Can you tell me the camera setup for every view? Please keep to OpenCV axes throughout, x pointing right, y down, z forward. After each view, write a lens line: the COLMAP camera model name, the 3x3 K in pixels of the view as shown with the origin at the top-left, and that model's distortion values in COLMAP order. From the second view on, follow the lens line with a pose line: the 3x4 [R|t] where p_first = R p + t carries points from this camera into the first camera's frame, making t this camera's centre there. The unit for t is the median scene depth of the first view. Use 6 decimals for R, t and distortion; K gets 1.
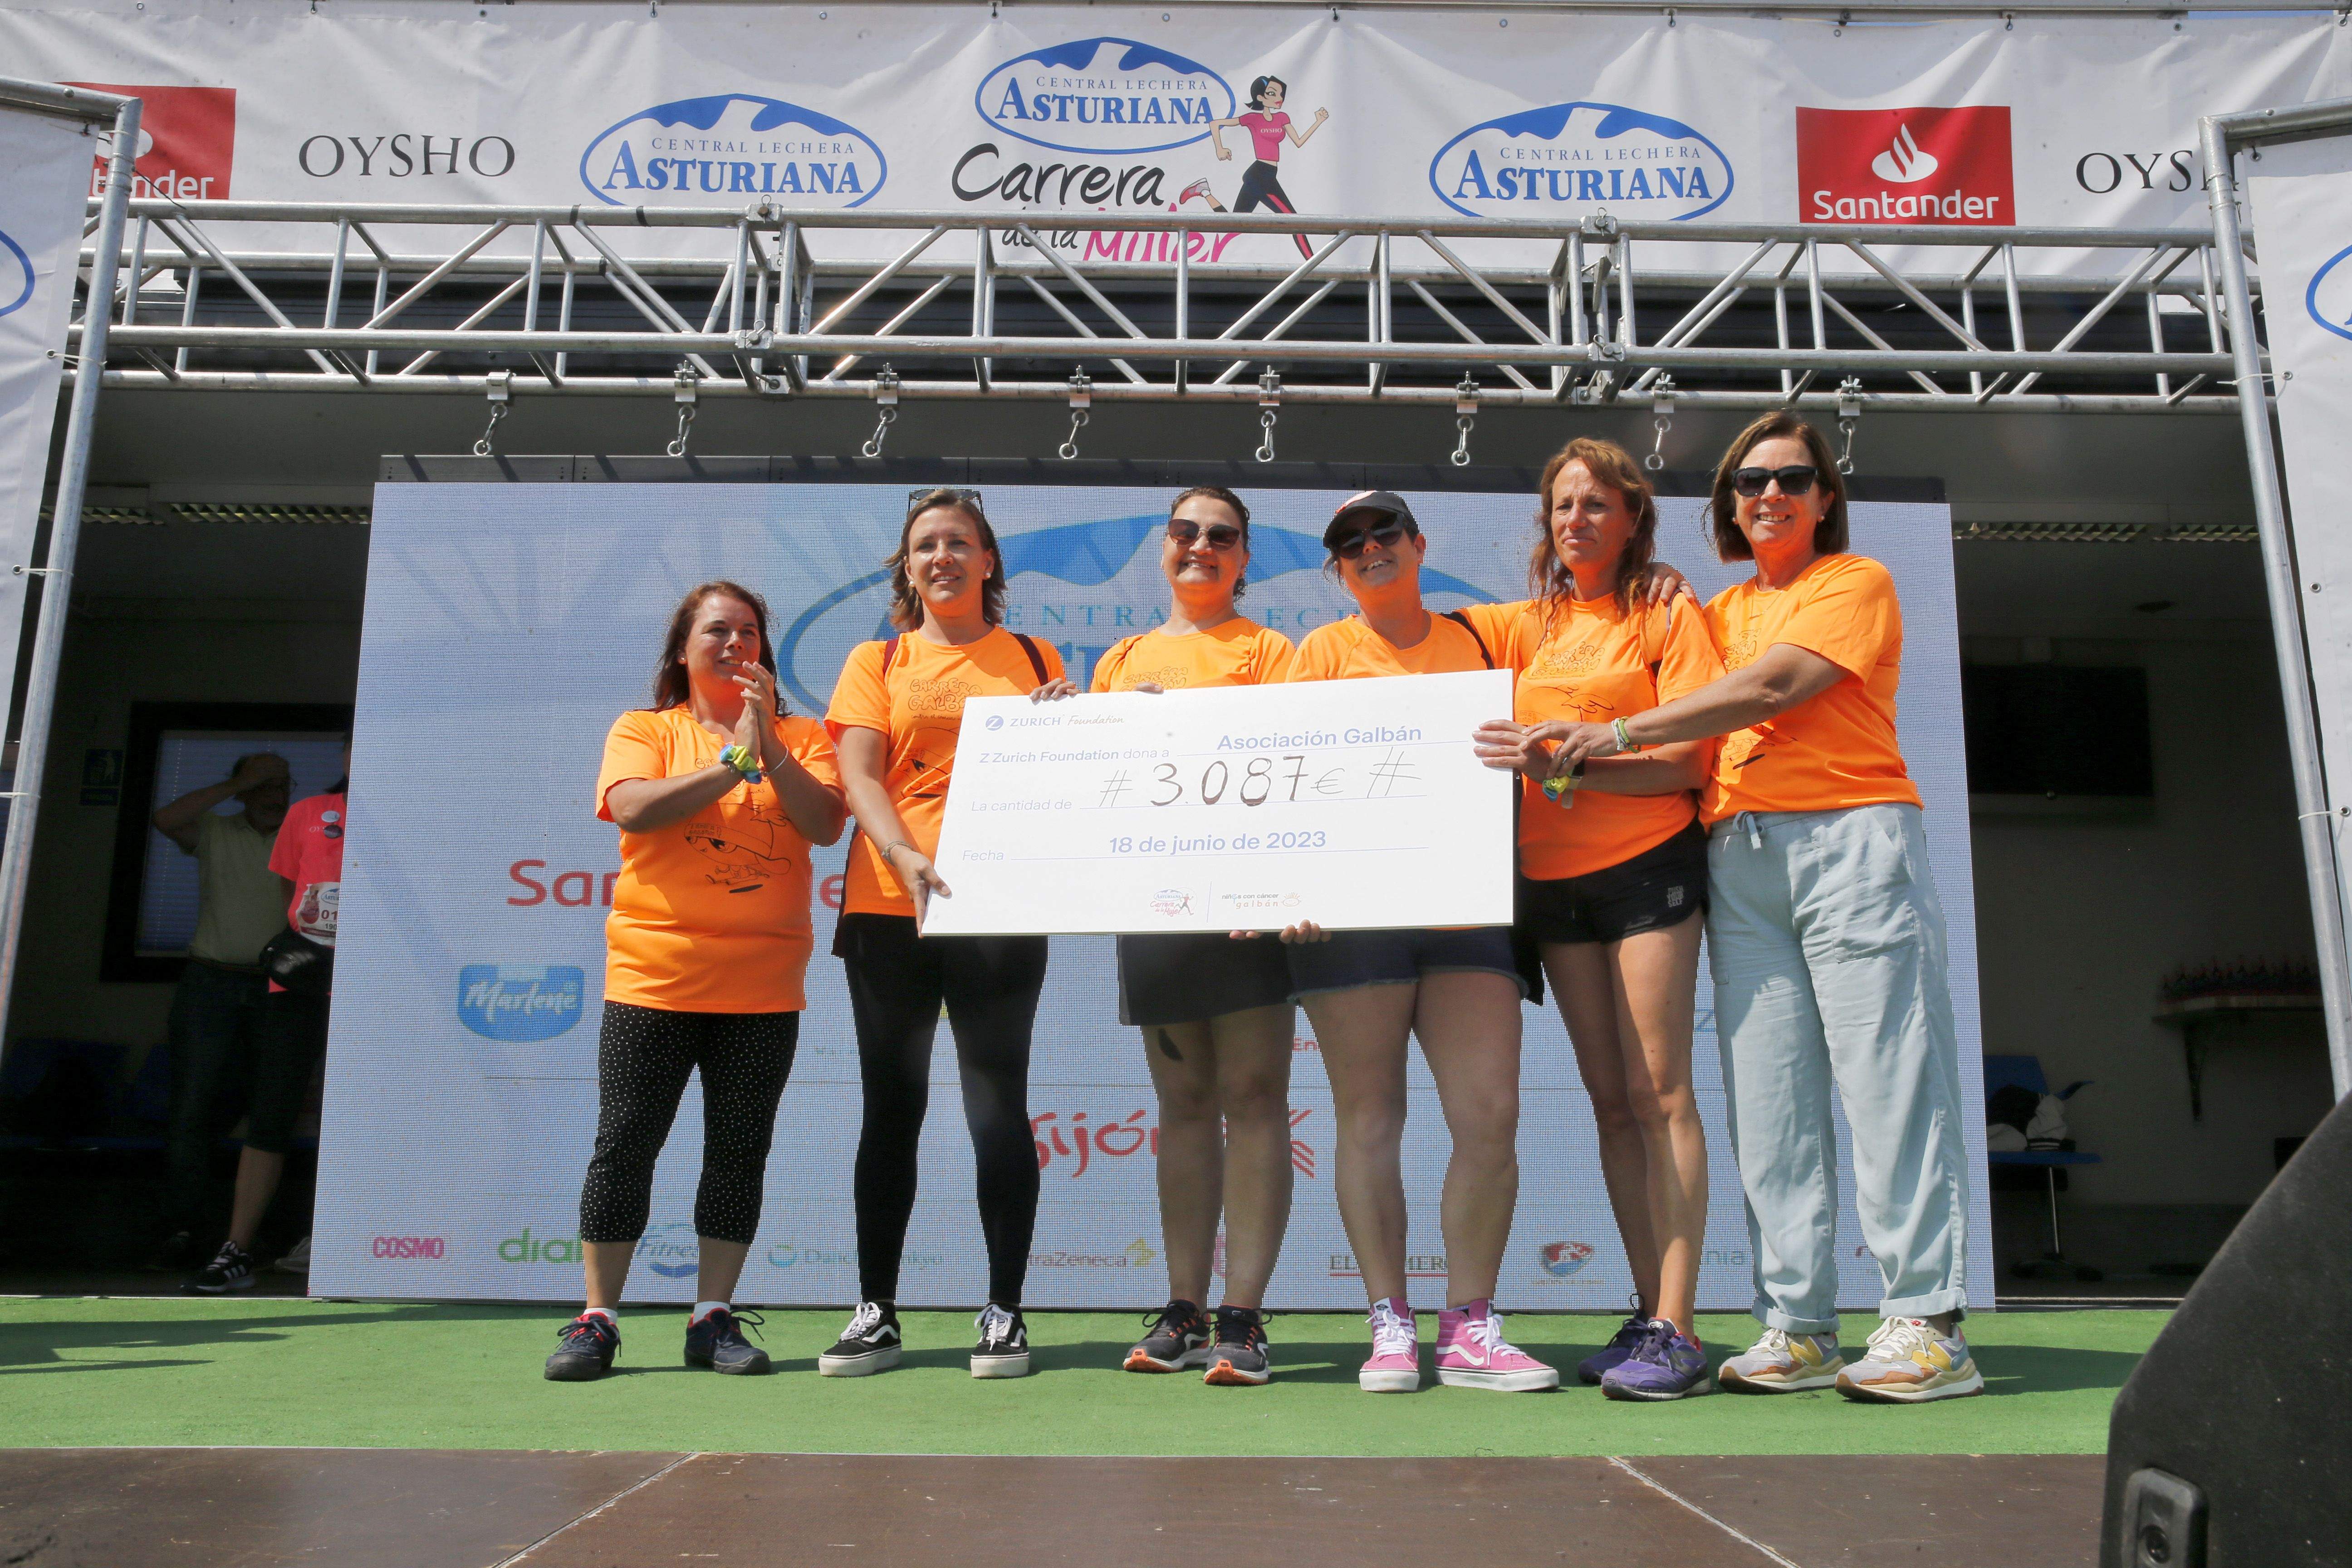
lens RADIAL K [[1784.9, 0, 1191.3], [0, 1784.9, 787.4], [0, 0, 1]] dist [-0.080375, 0.098814]
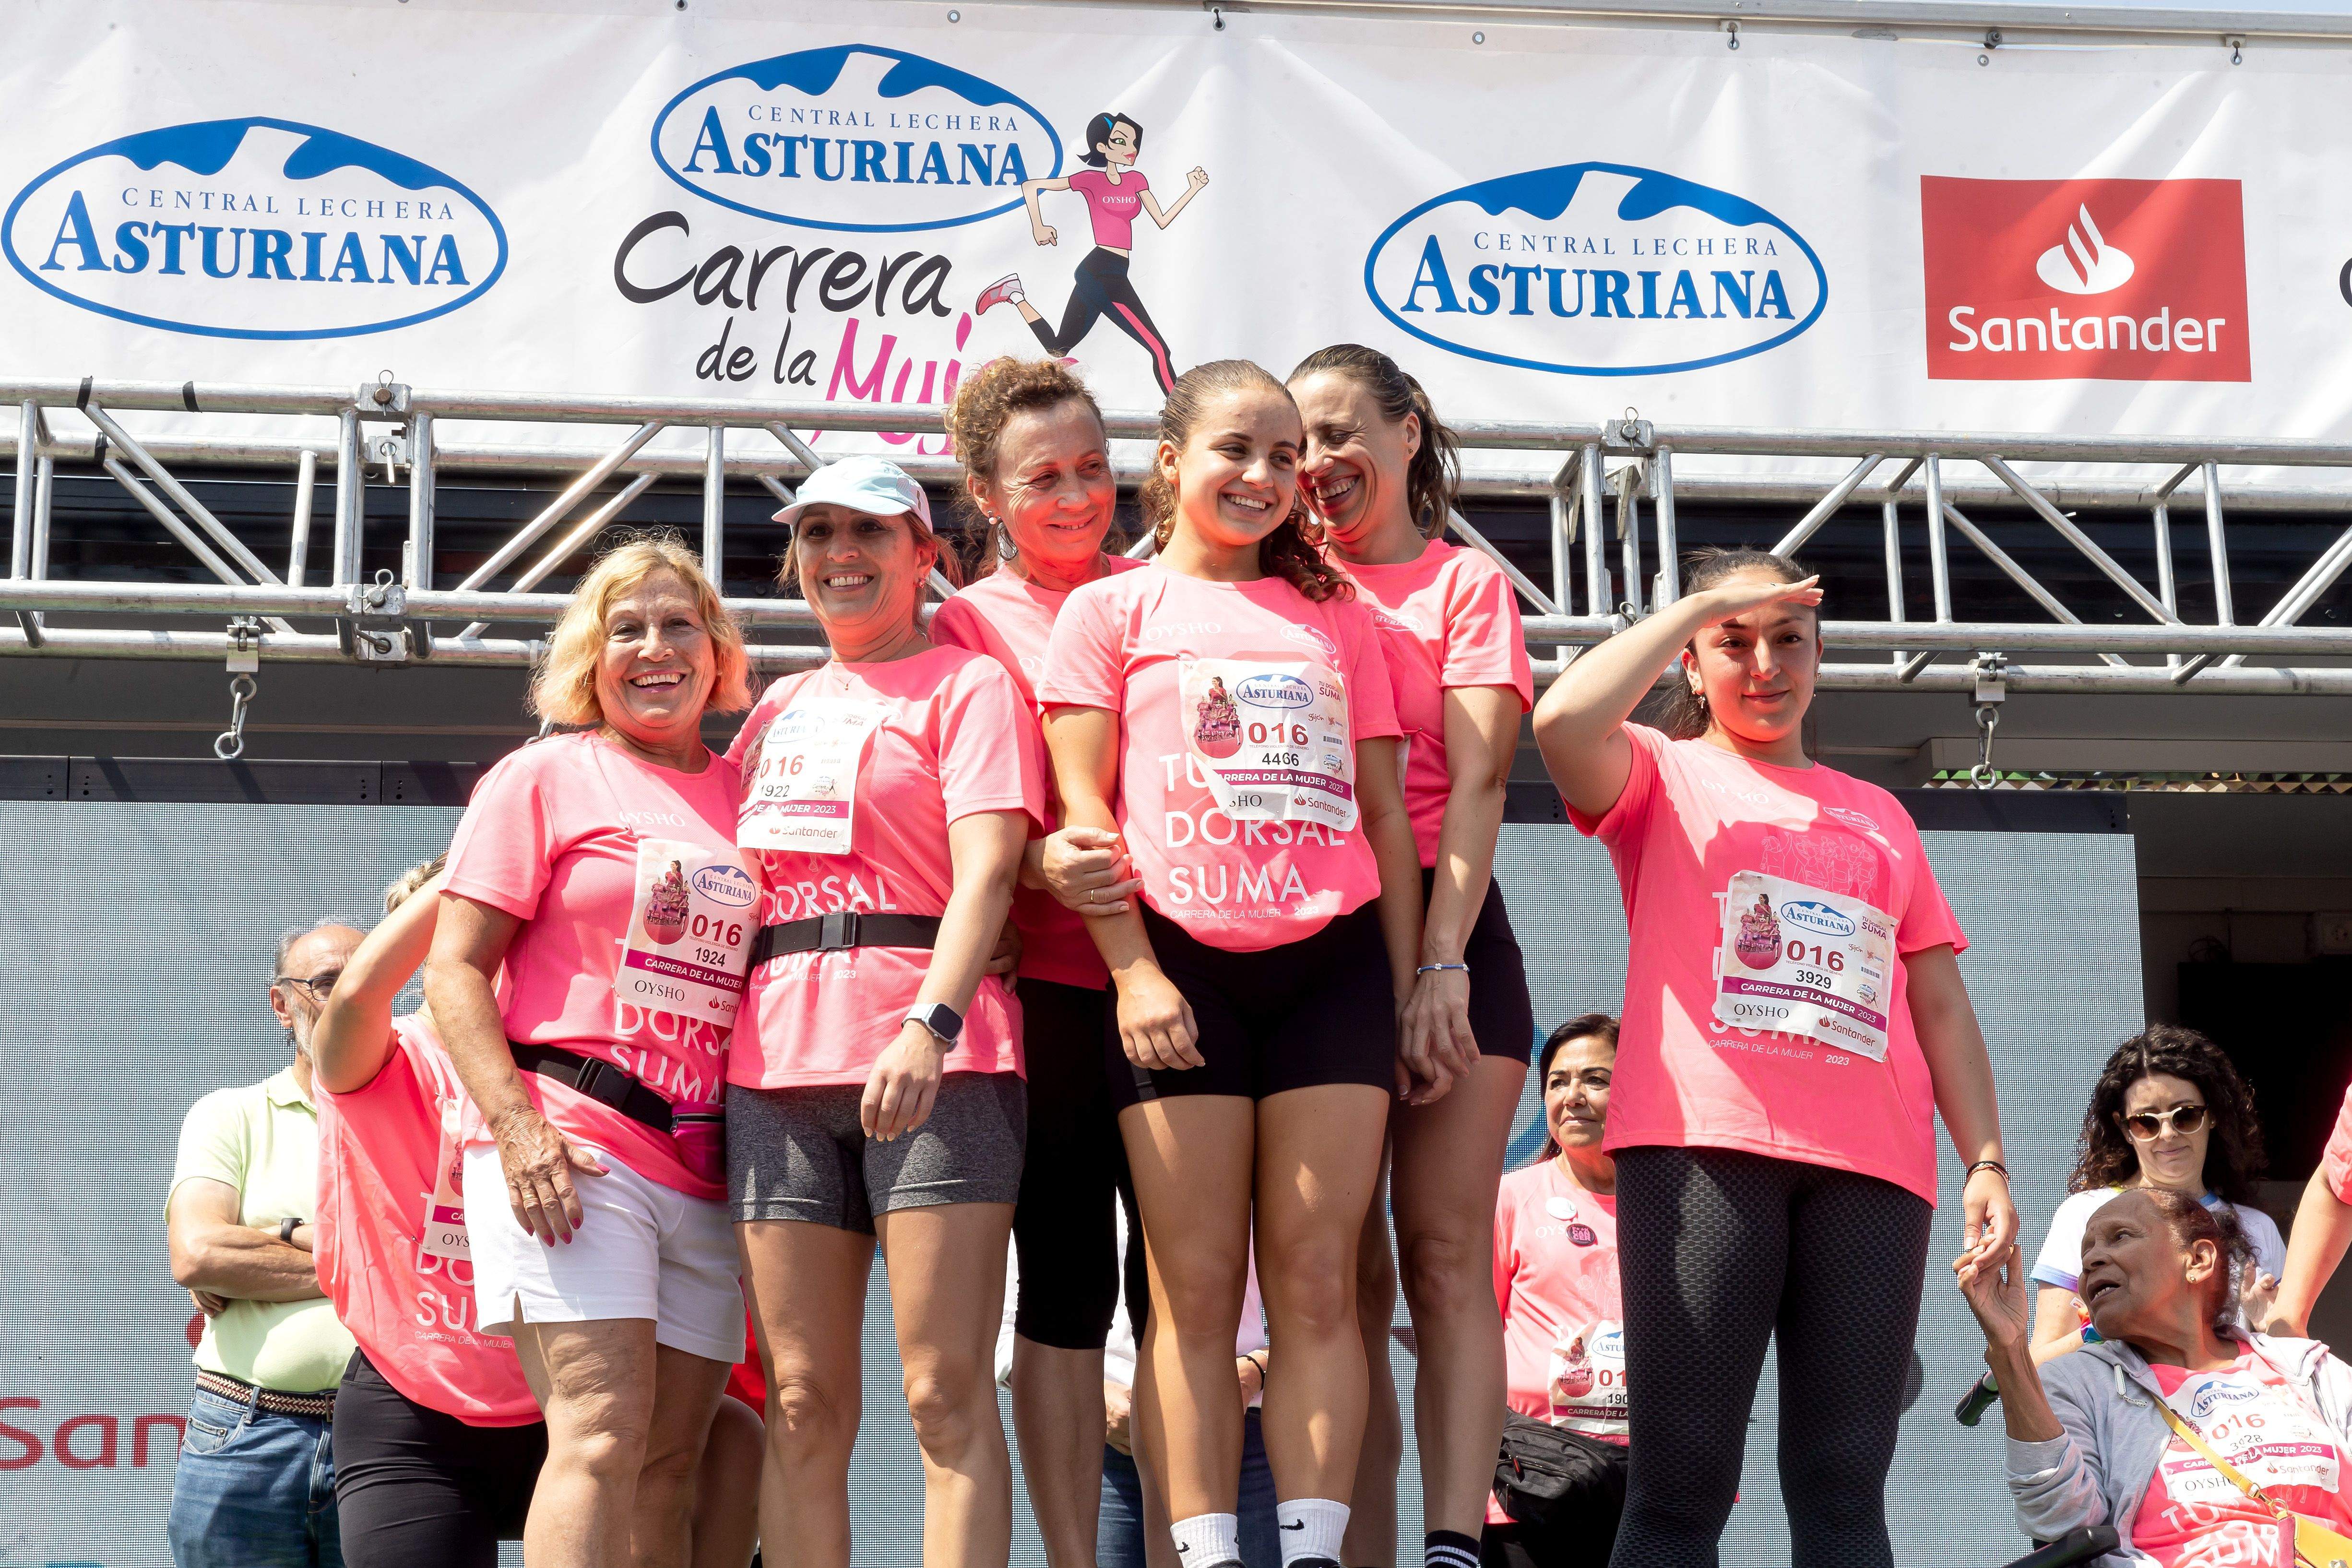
lens RADIAL K [[4044.6, 0, 1183.0], [0, 4044.6, 783.0], [0, 0, 1]] dist [-0.000774, 0.040867]
pose [[0.992249, 0.003885, 0.124203, -0.113049], [0.001124, 0.999190, -0.040235, -0.103491], [-0.124258, 0.040063, 0.991441, -0.443583]]
